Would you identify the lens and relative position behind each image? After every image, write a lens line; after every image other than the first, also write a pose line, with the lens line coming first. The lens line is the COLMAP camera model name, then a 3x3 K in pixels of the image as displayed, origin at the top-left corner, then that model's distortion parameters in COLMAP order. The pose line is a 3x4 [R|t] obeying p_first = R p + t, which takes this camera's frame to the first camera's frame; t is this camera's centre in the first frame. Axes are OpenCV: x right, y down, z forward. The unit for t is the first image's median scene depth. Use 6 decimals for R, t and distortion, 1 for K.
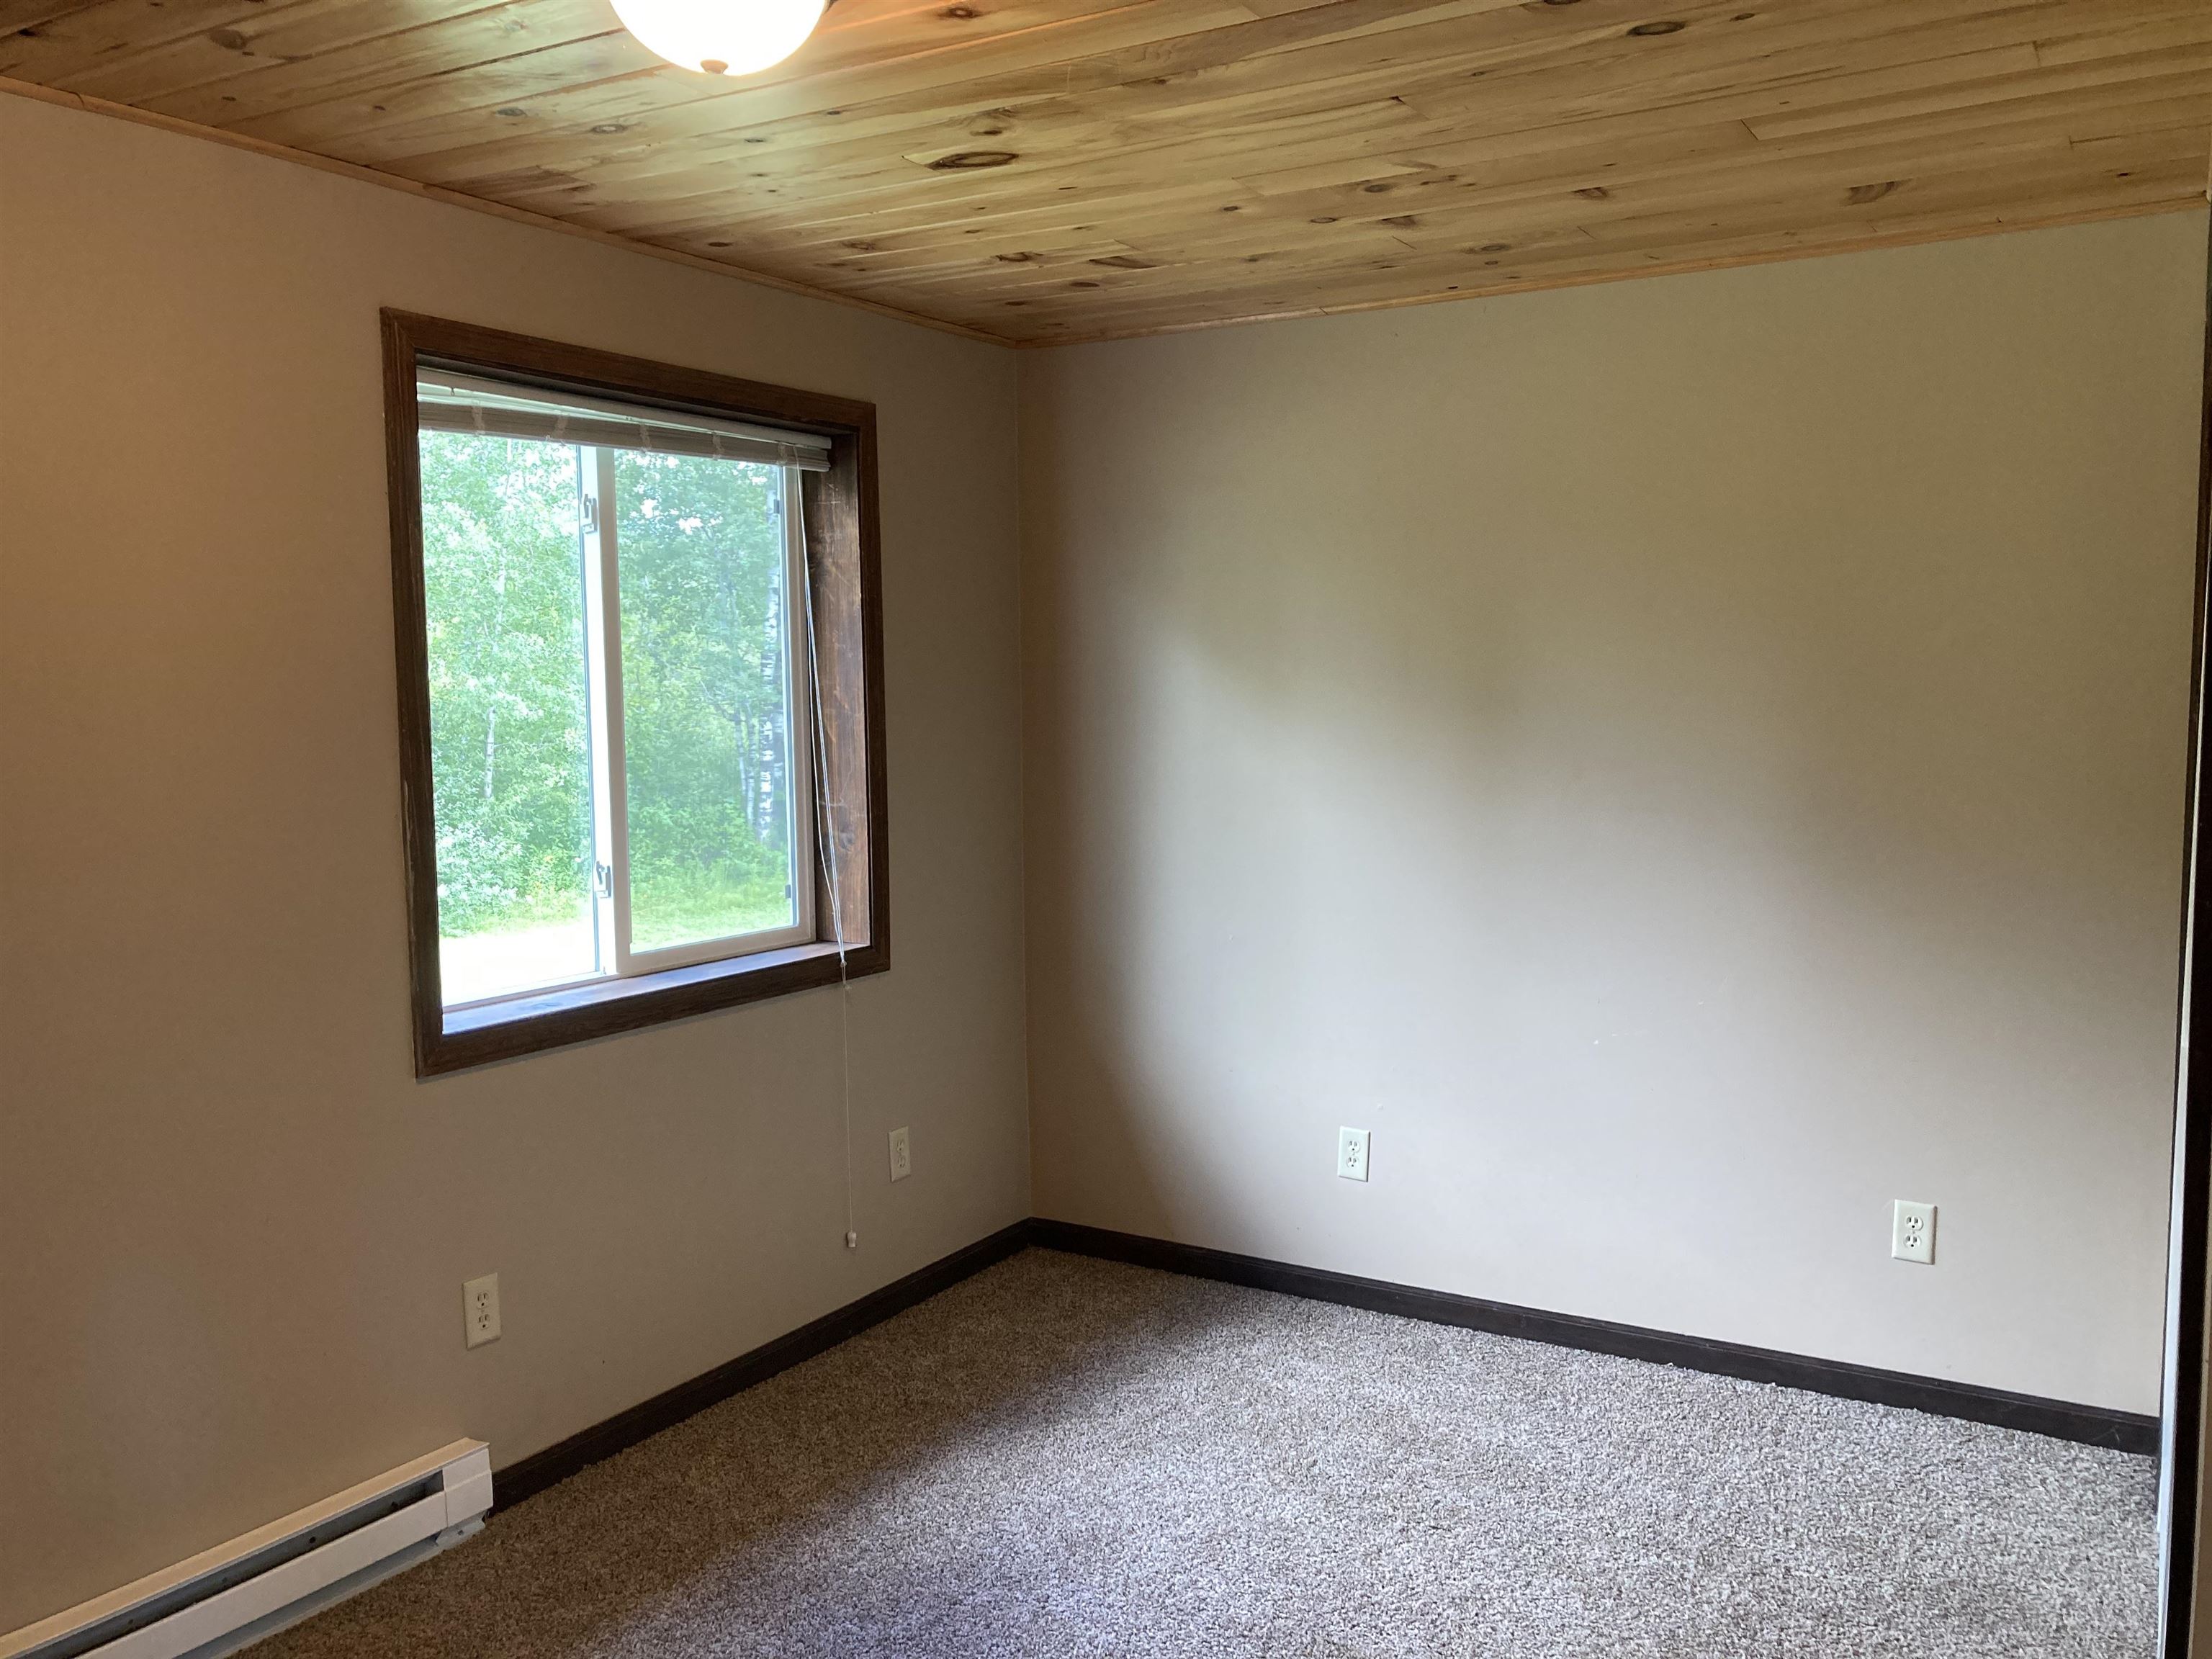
lens RADIAL K [[1853.0, 0, 1110.1], [0, 1853.0, 819.3], [0, 0, 1]] dist [0.026884, -0.000528]
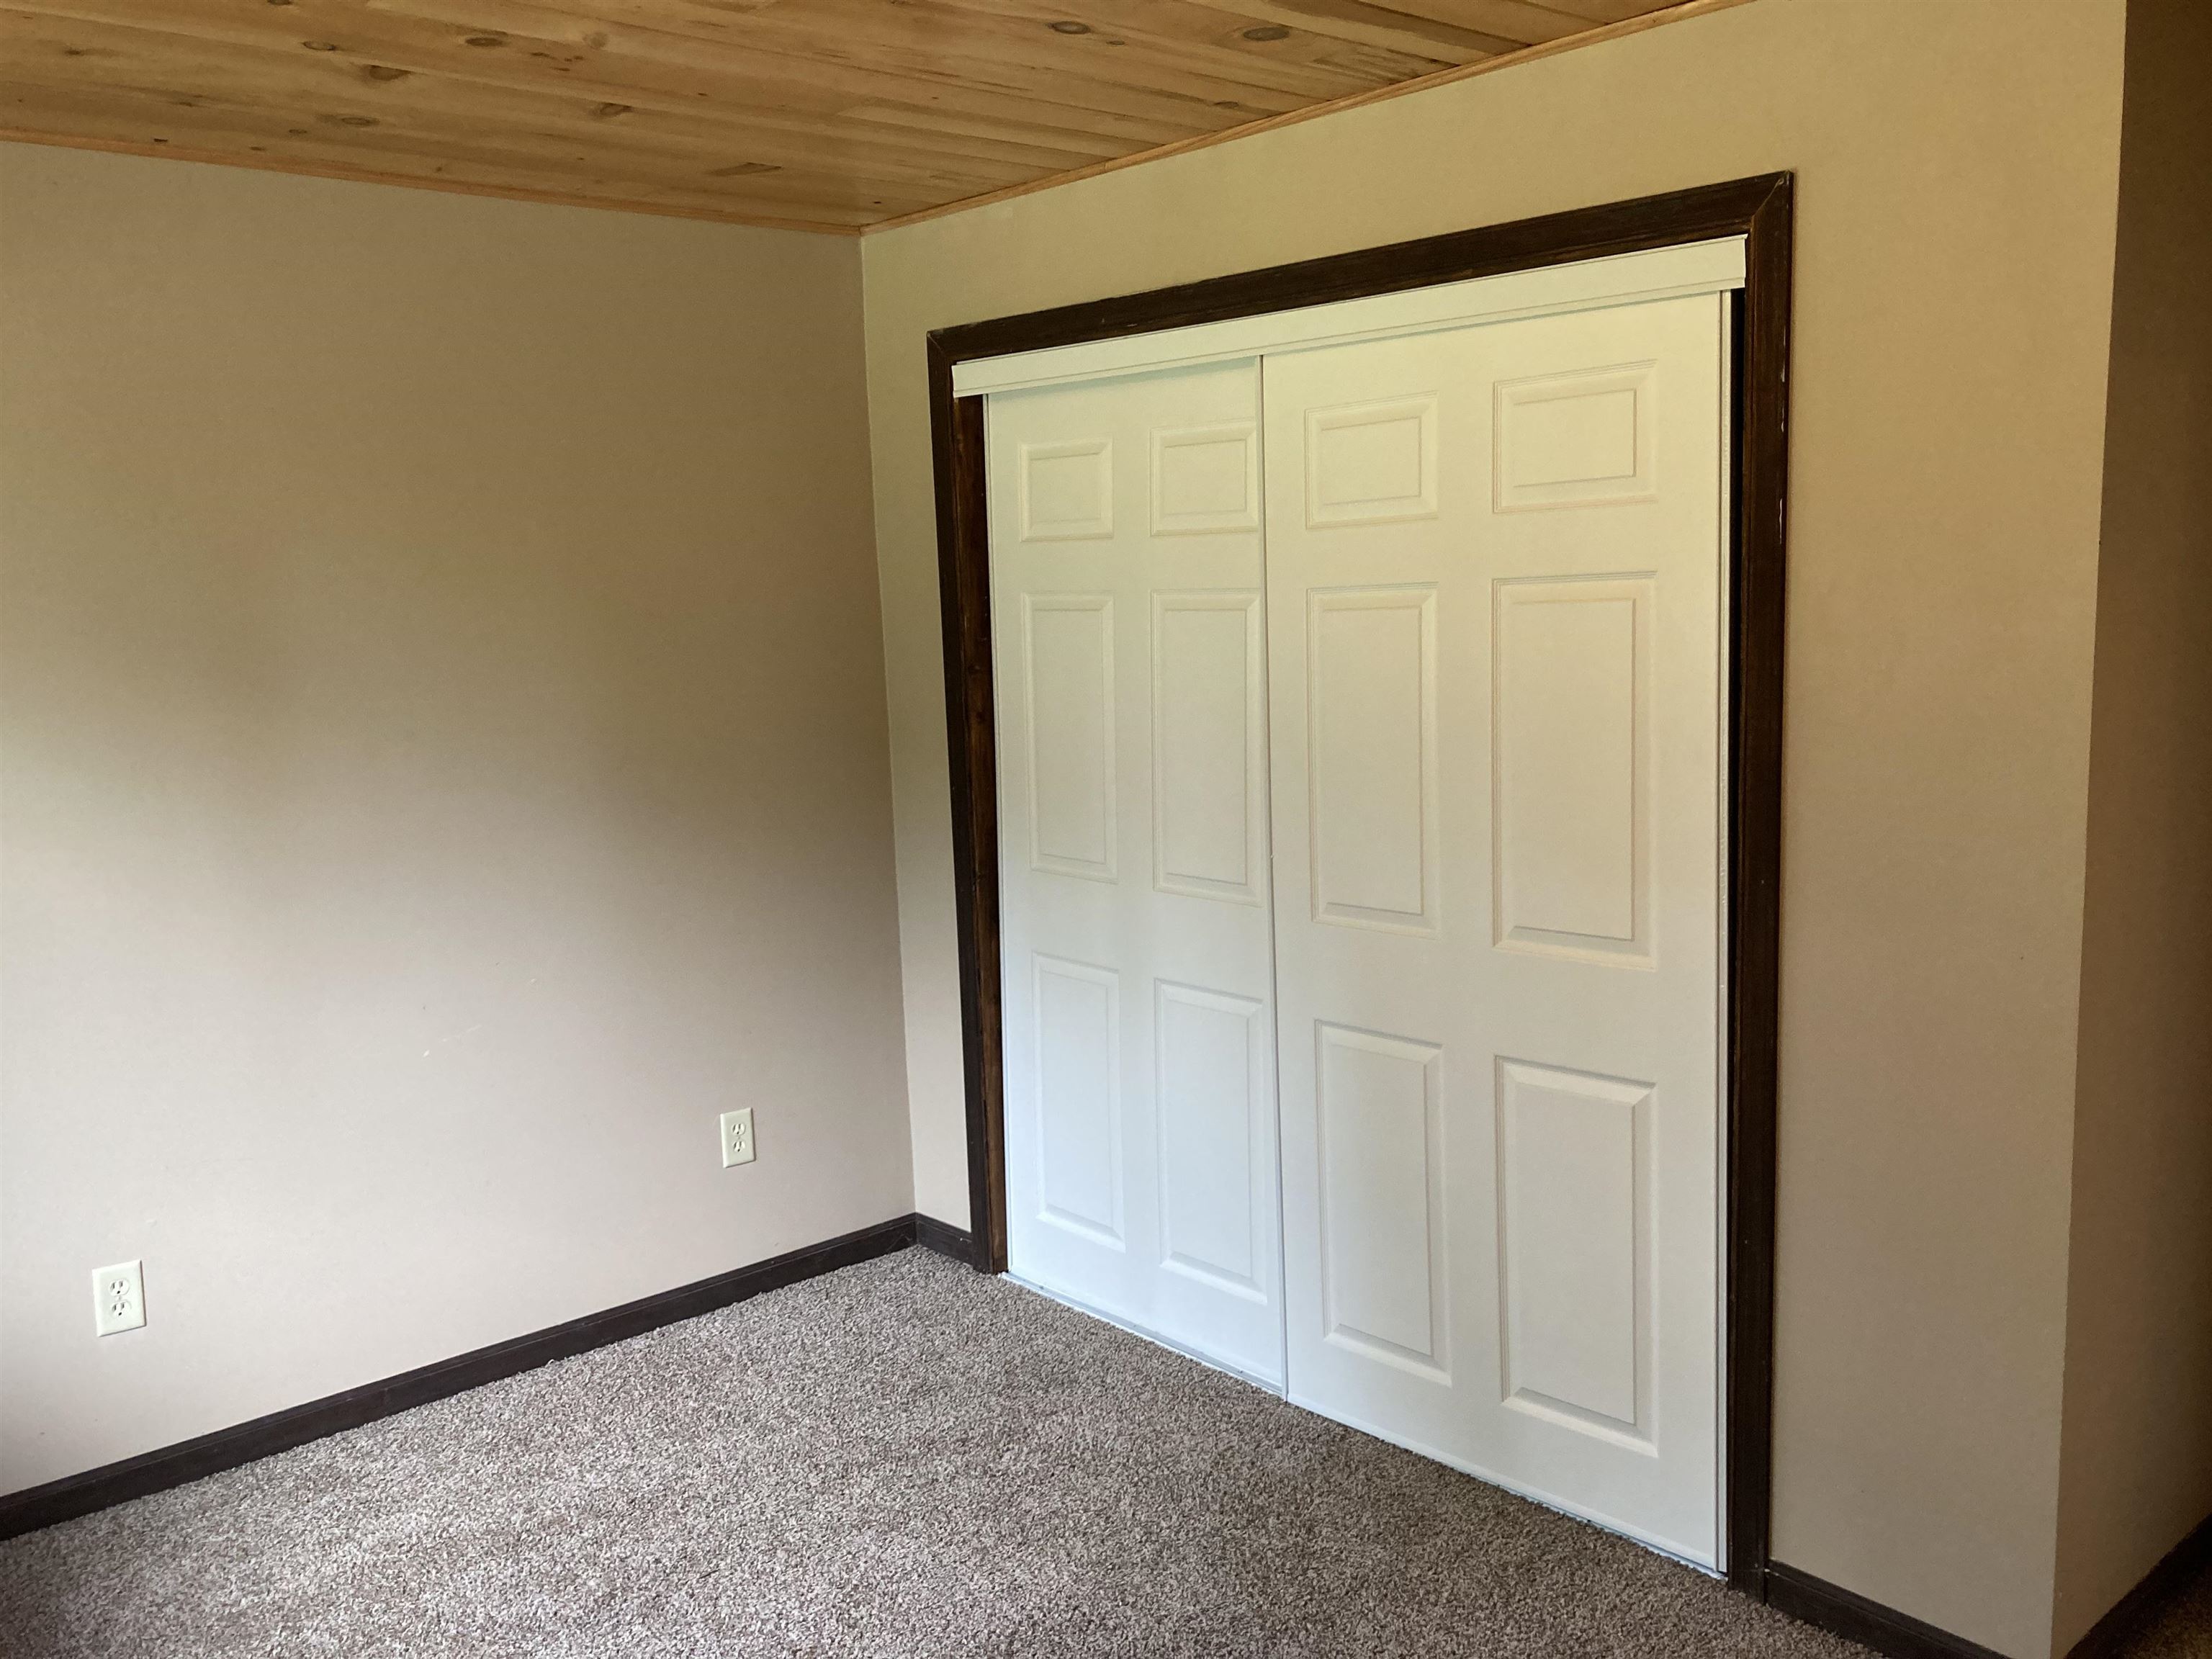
lens RADIAL K [[1853.0, 0, 1111.1], [0, 1853.0, 834.1], [0, 0, 1]] dist [0.026884, -0.000528]
pose [[0.294743, -0.135025, 0.945989, -0.491947], [0.104679, 0.988571, 0.108488, -0.048360], [-0.949826, 0.067049, 0.305508, 0.431012]]
